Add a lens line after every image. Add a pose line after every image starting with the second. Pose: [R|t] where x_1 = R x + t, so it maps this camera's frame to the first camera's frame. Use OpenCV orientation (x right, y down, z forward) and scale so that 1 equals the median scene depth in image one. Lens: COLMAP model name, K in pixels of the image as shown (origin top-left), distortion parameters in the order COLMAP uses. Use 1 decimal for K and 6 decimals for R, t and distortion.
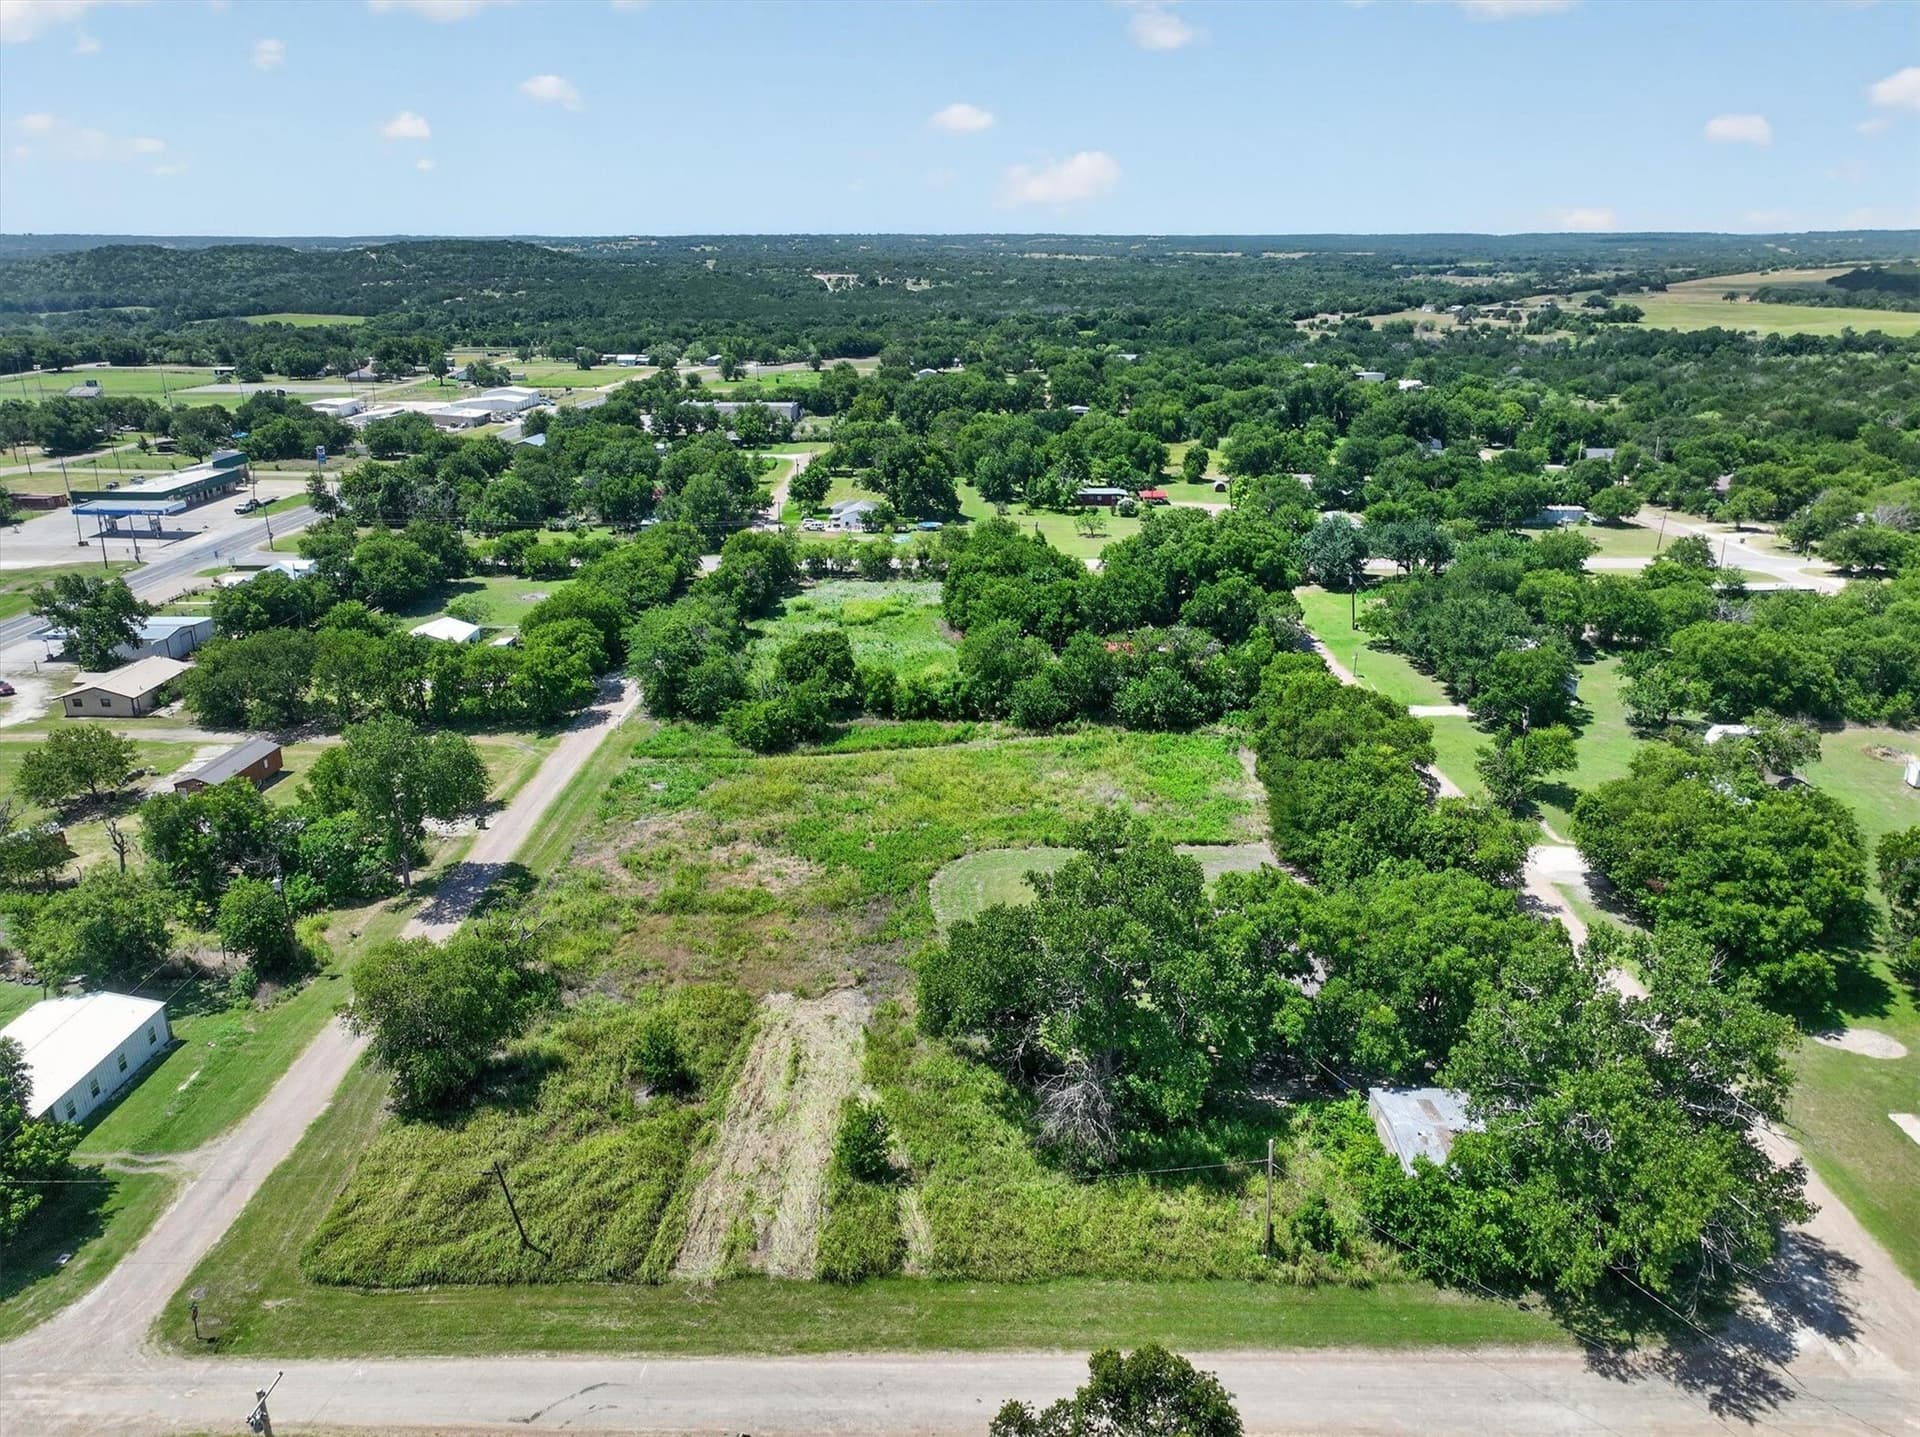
lens RADIAL K [[1348.6, 0, 962.3], [0, 1348.6, 734.6], [0, 0, 1]] dist [-0.001100, 0.017790]
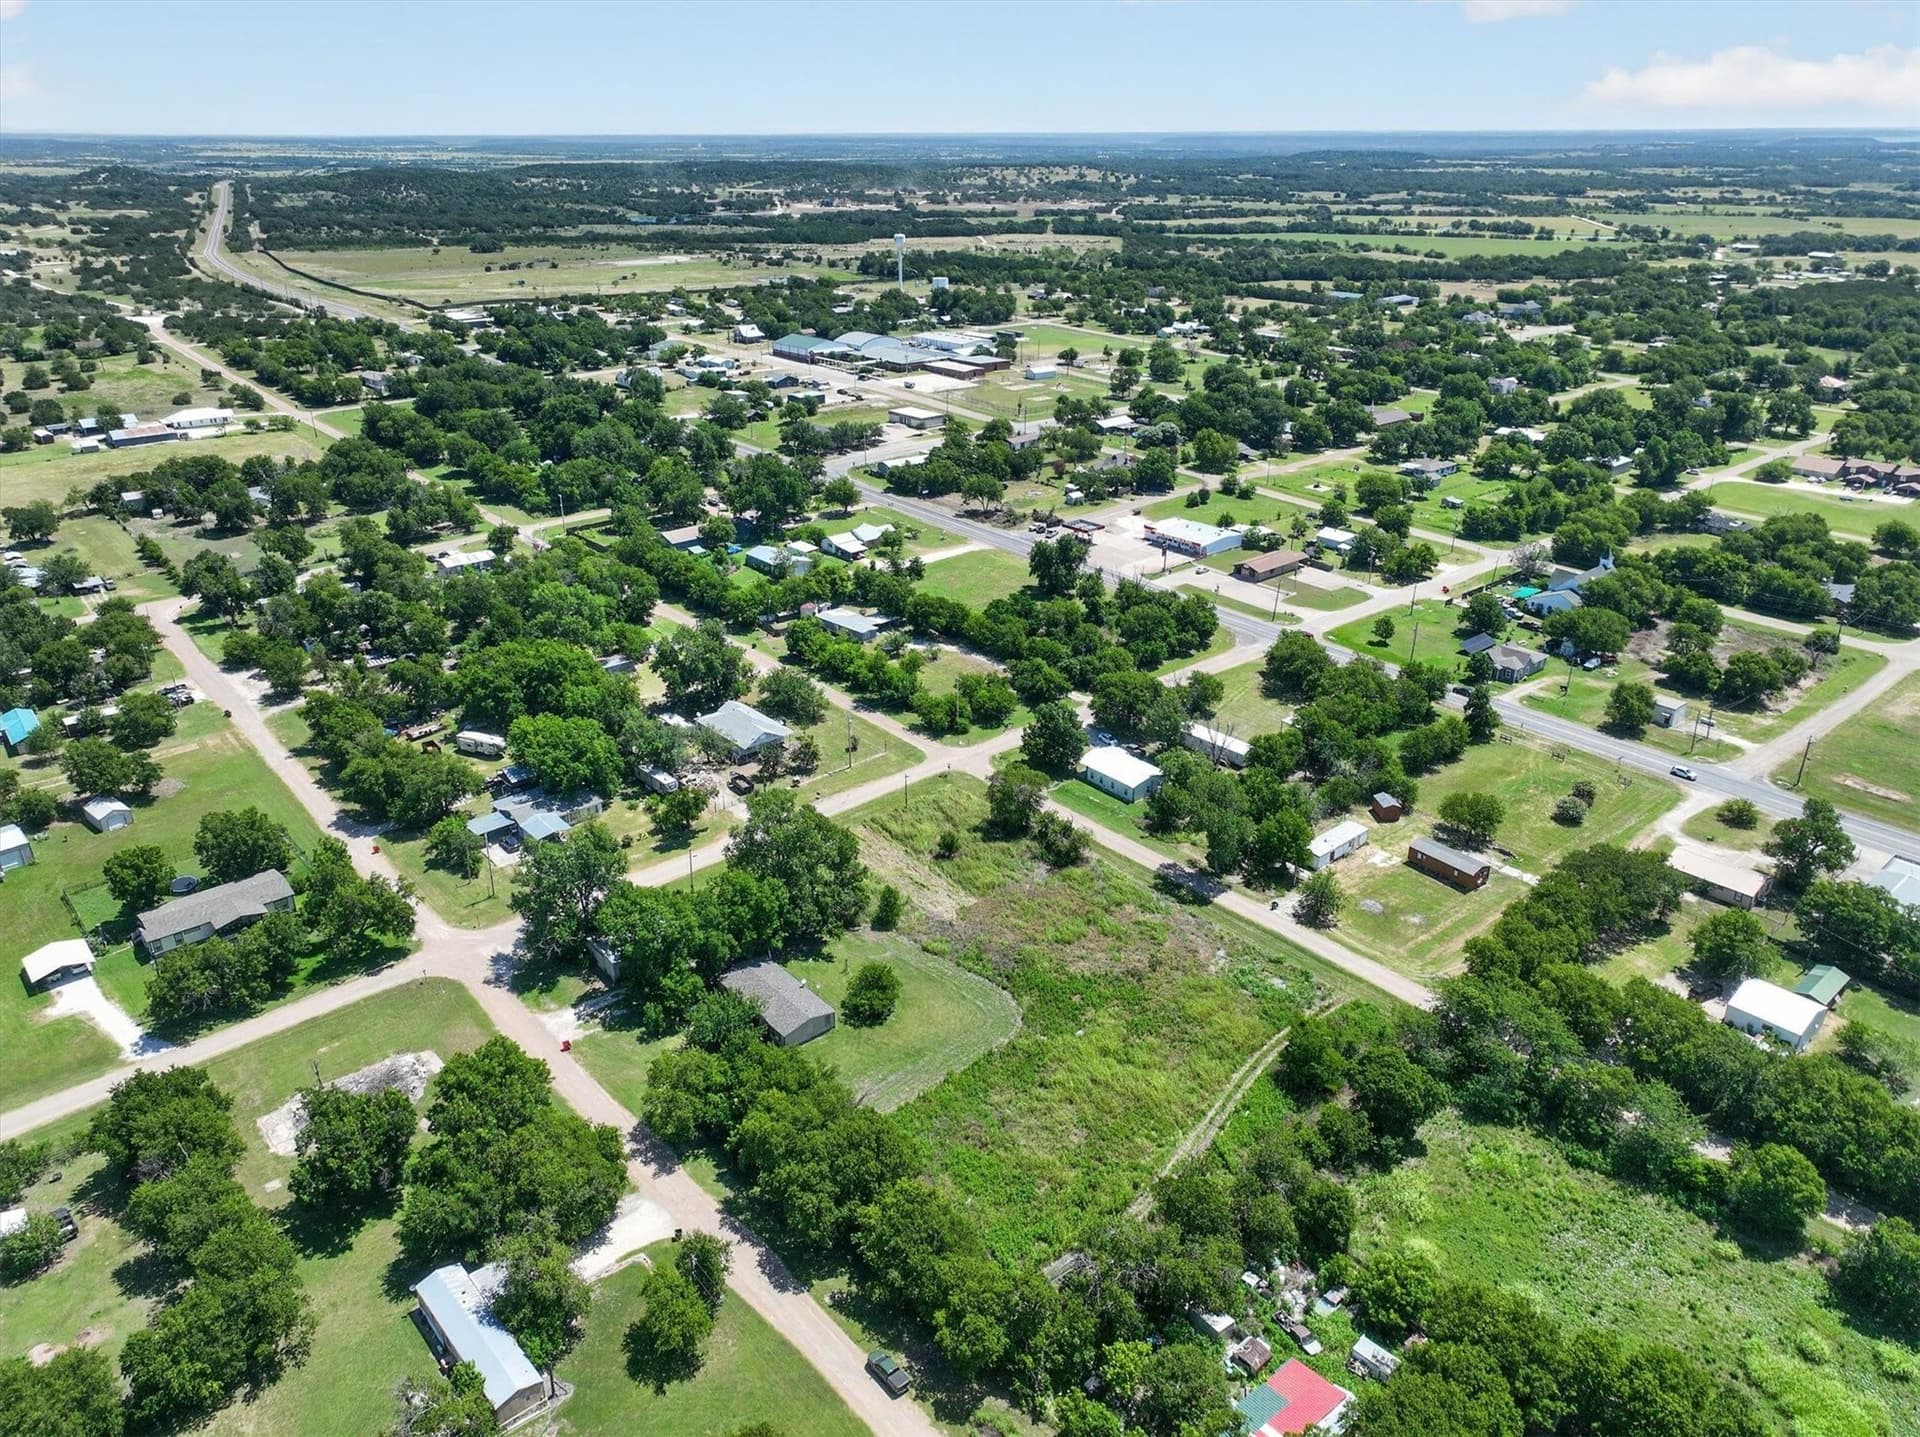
lens RADIAL K [[1348.6, 0, 962.8], [0, 1348.6, 708.2], [0, 0, 1]] dist [-0.001100, 0.017790]
pose [[-0.750966, 0.263360, -0.605551, 0.664198], [-0.222171, 0.762799, 0.607271, -0.816762], [0.621844, 0.590576, -0.514325, 1.225255]]
